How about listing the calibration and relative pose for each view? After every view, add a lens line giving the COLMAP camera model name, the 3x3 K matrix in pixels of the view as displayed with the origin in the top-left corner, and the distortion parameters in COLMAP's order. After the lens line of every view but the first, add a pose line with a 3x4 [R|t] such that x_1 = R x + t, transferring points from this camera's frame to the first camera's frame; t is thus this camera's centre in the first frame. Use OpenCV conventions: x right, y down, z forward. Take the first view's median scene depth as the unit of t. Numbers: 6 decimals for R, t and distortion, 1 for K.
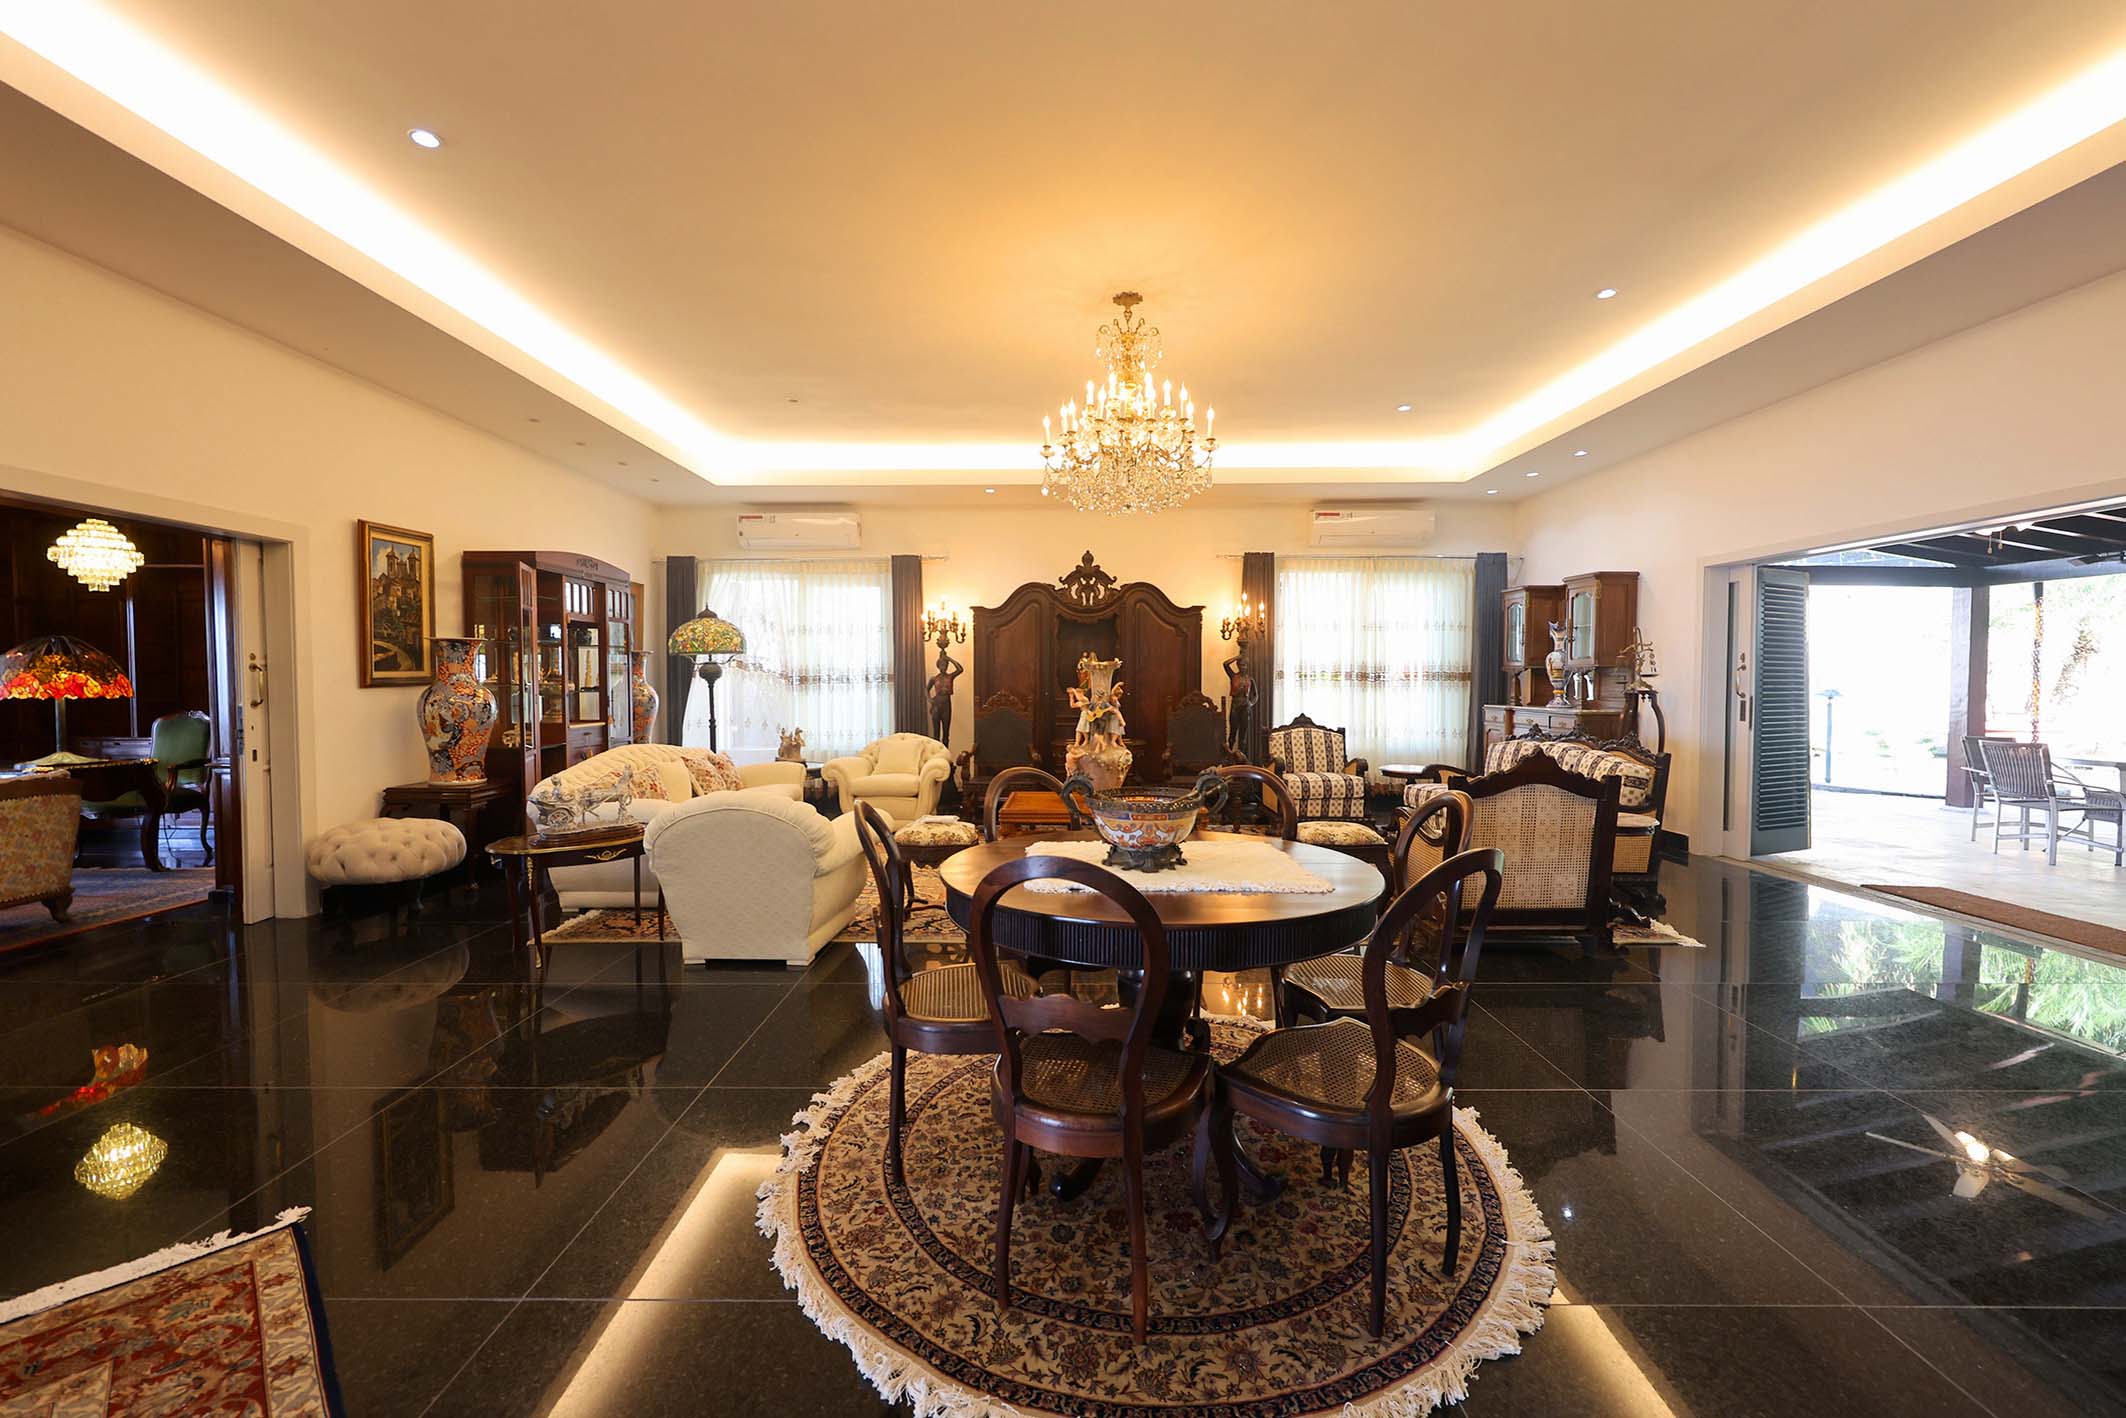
lens RADIAL K [[857.5, 0, 1054.6], [0, 857.5, 701.2], [0, 0, 1]] dist [-0.001273, 0.000689]
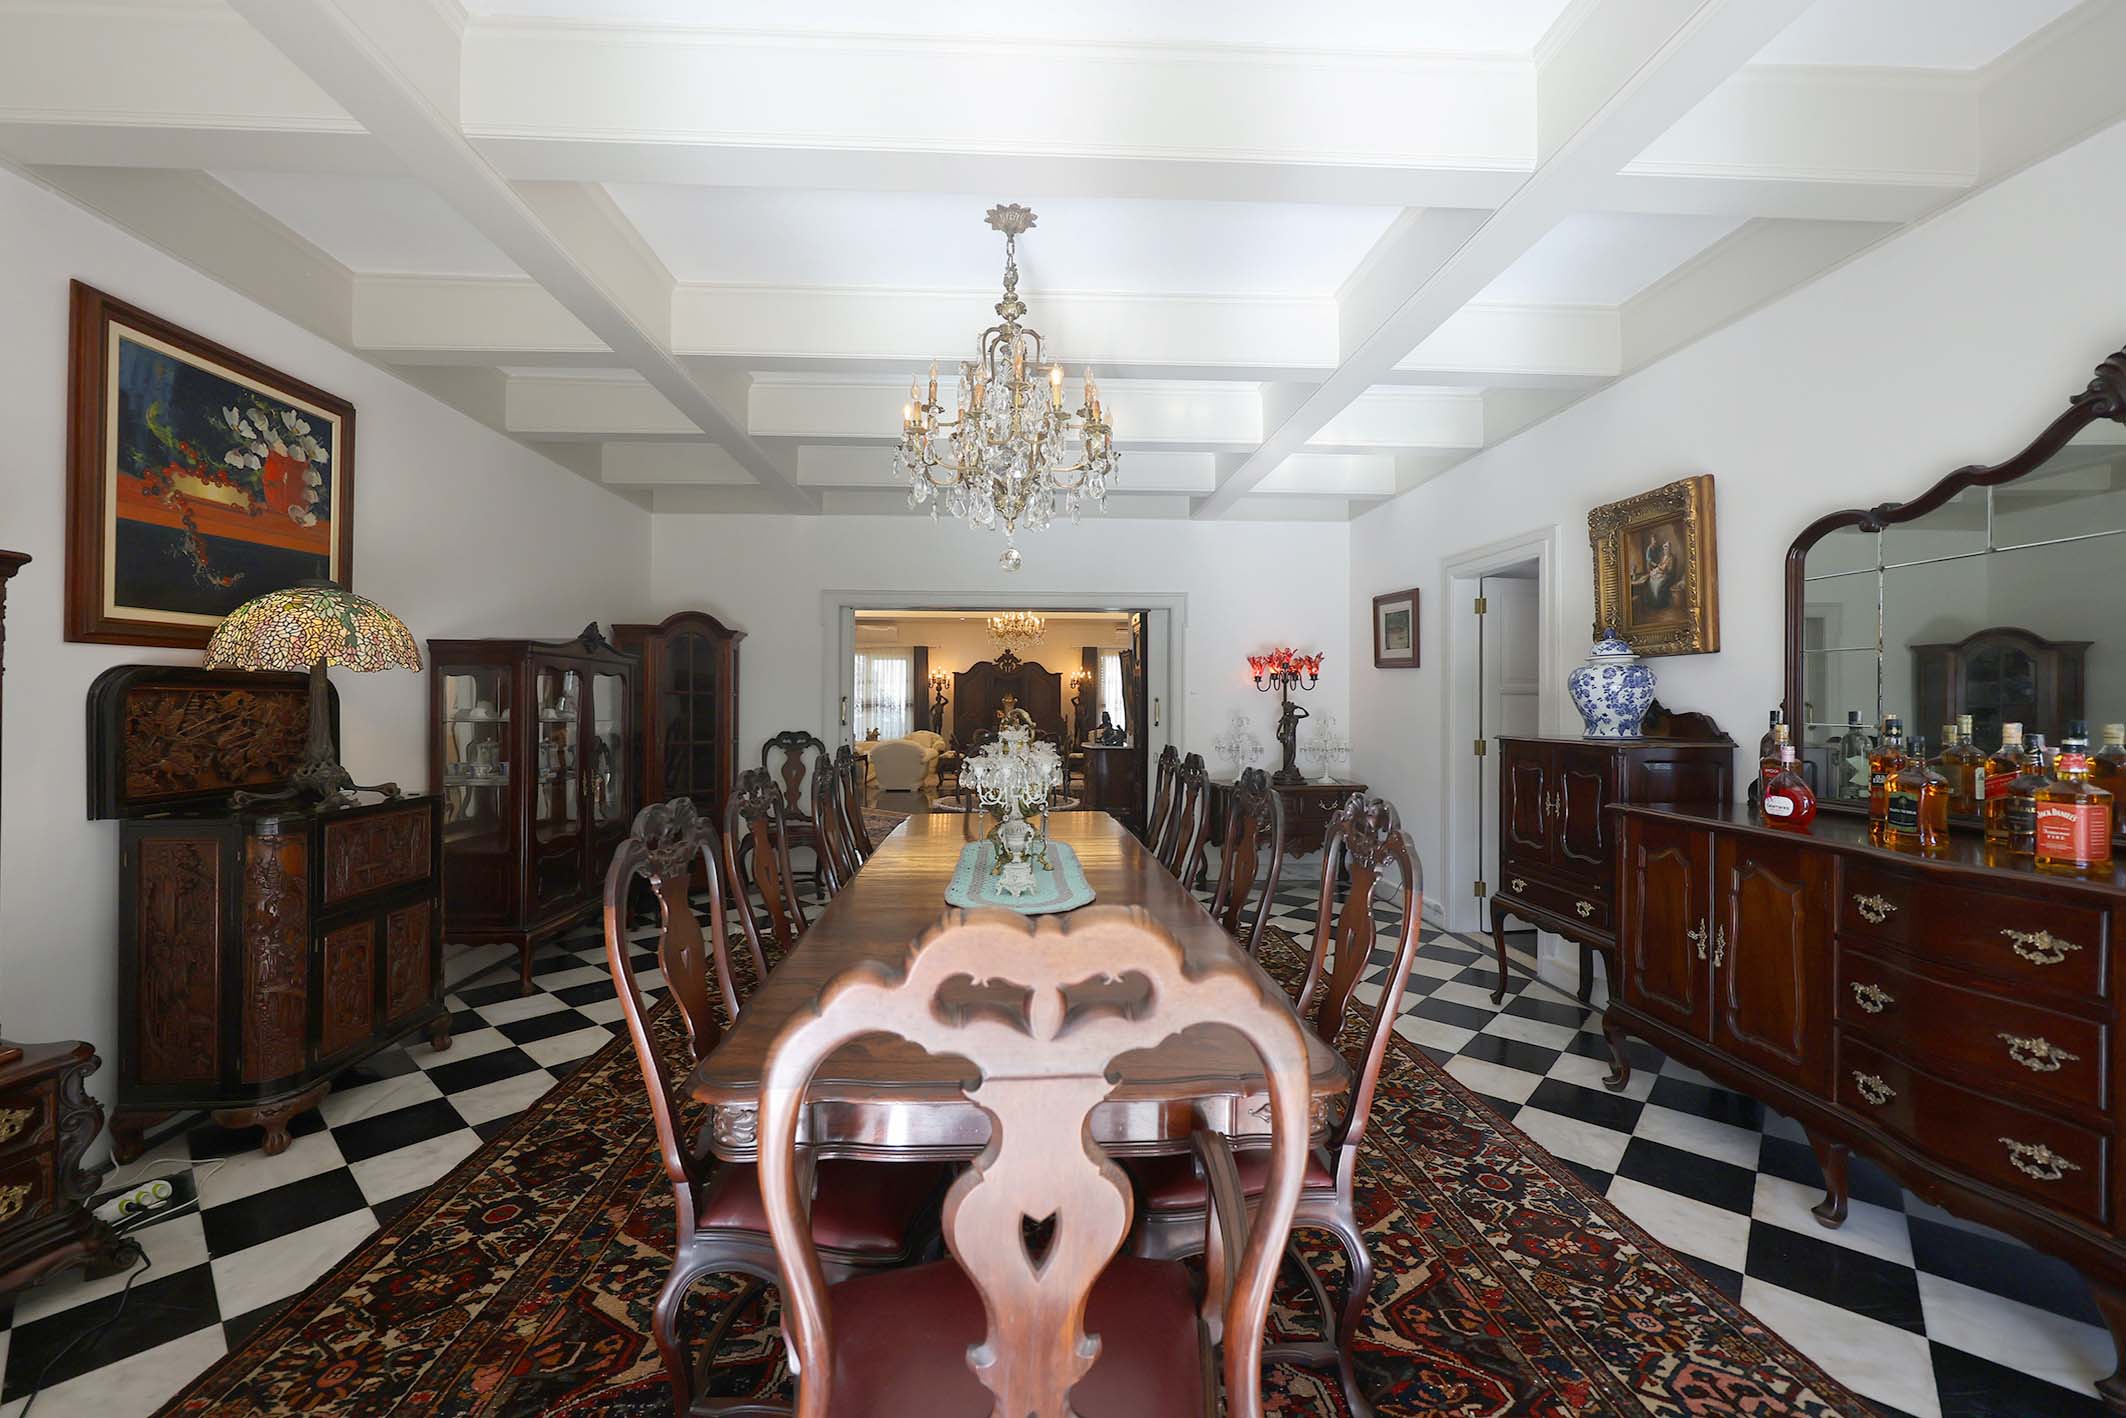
lens RADIAL K [[857.5, 0, 1054.6], [0, 857.5, 701.2], [0, 0, 1]] dist [-0.001273, 0.000689]
pose [[0.997714, 0.006157, 0.067291, 0.012149], [-0.003900, 0.999427, -0.033621, 0.033048], [-0.067459, 0.033281, 0.997167, -1.149058]]
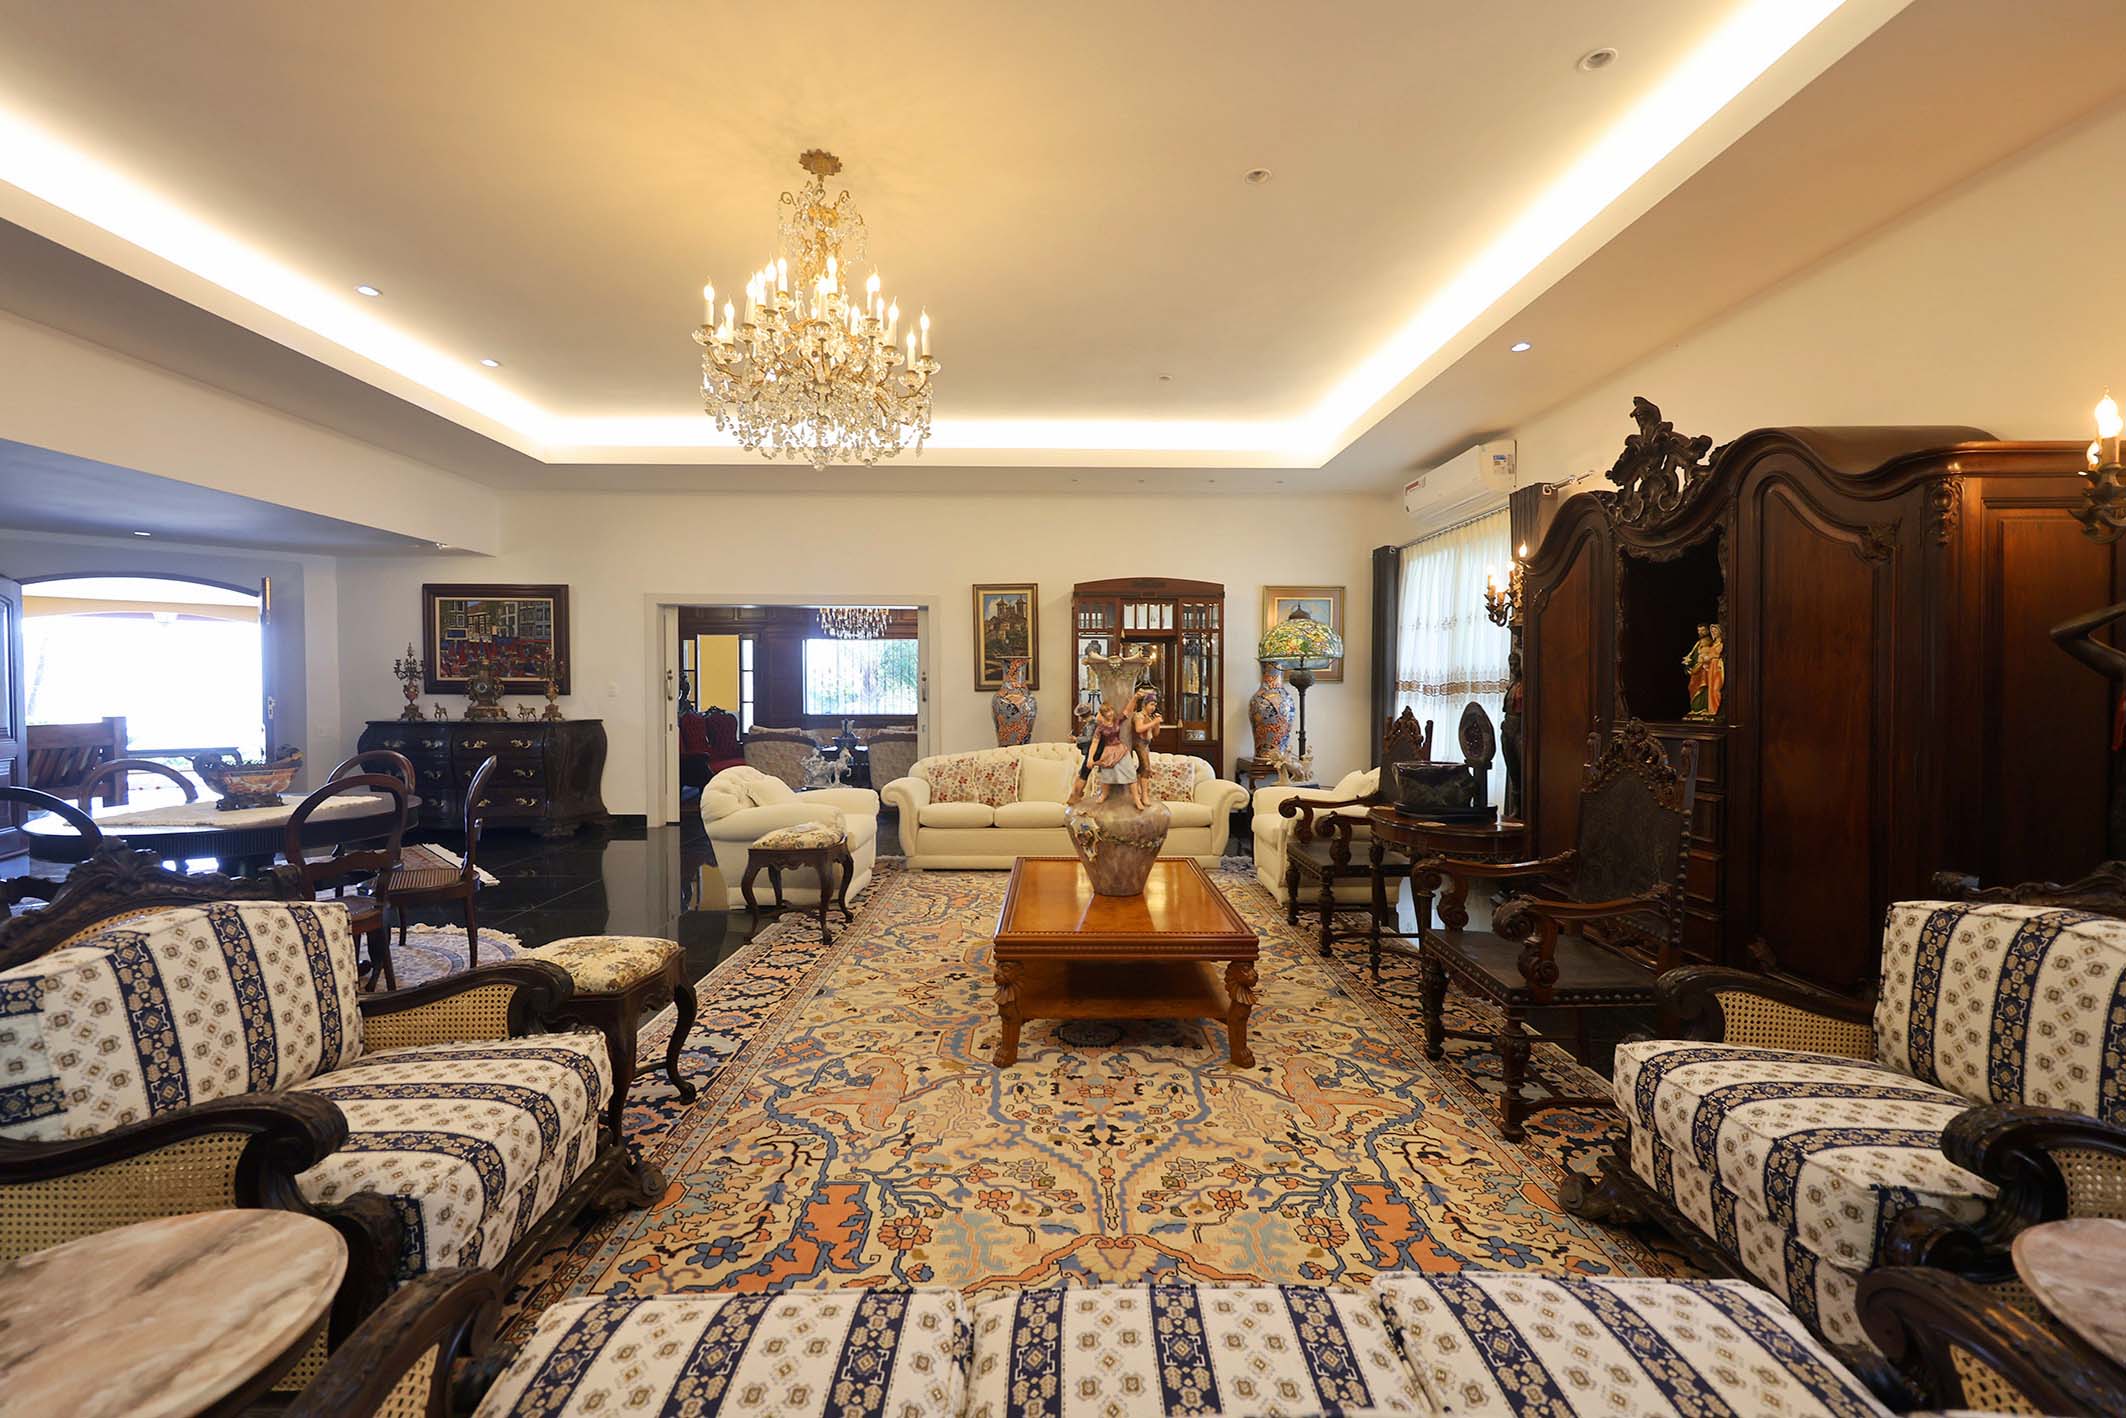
lens RADIAL K [[856.1, 0, 1051.2], [0, 856.1, 703.4], [0, 0, 1]] dist [-0.001623, -0.000046]
pose [[0.018898, 0.021473, -0.999591, 0.472578], [-0.027811, 0.999394, 0.020943, -0.018678], [0.999435, 0.027404, 0.019484, 0.687245]]
